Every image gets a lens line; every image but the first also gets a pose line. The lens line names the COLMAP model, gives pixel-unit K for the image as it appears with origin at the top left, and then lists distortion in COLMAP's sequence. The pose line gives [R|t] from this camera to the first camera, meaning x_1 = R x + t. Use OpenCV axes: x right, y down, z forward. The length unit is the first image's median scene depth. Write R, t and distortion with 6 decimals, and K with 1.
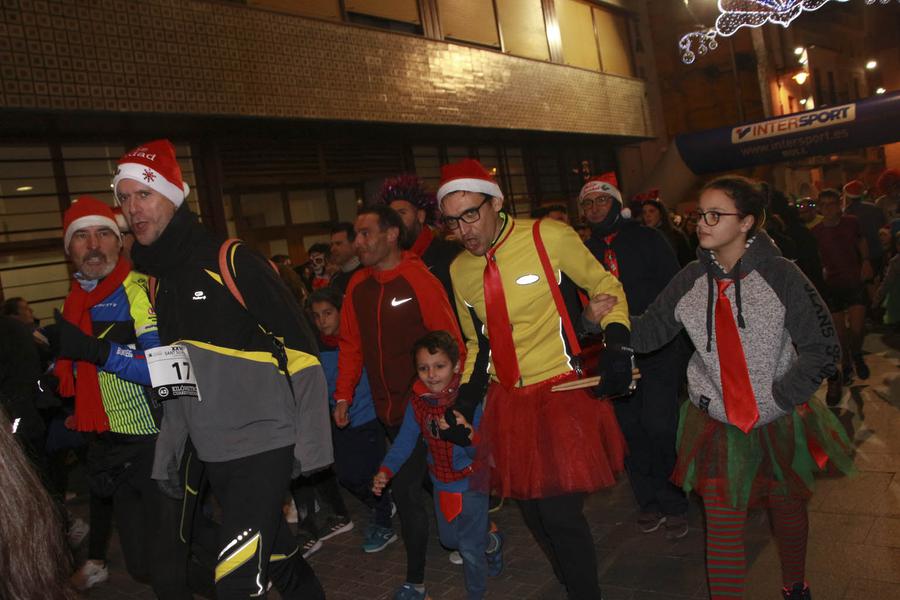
lens RADIAL K [[750.8, 0, 447.6], [0, 750.8, 307.0], [0, 0, 1]] dist [-0.166298, 0.131830]
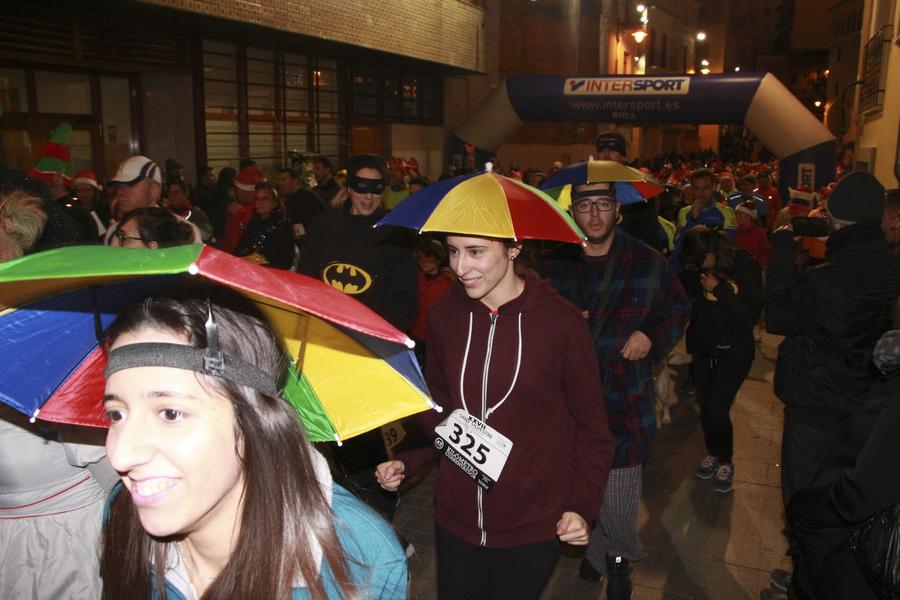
lens RADIAL K [[744.6, 0, 450.0], [0, 744.6, 300.0], [0, 0, 1]] dist [-0.167683, 0.118502]
pose [[0.960381, 0.107078, 0.257300, 0.035929], [-0.135966, 0.985935, 0.097188, -0.036619], [-0.243275, -0.128321, 0.961432, 0.097137]]
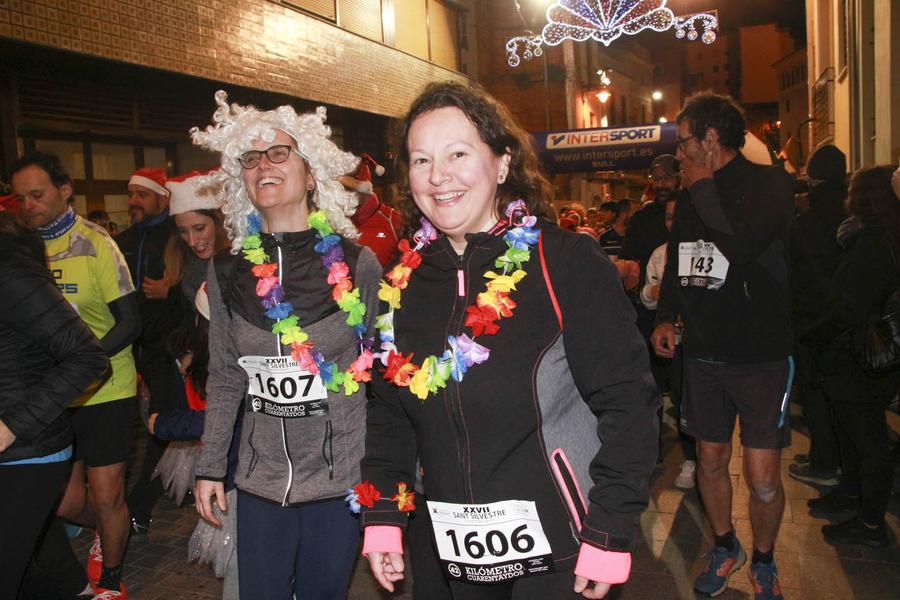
lens RADIAL K [[747.7, 0, 447.4], [0, 747.7, 293.6], [0, 0, 1]] dist [-0.155832, 0.119296]
pose [[0.956896, 0.075273, 0.280507, -0.026703], [-0.075313, 0.997103, -0.010653, 0.003022], [-0.280496, -0.010932, 0.959793, 0.029206]]
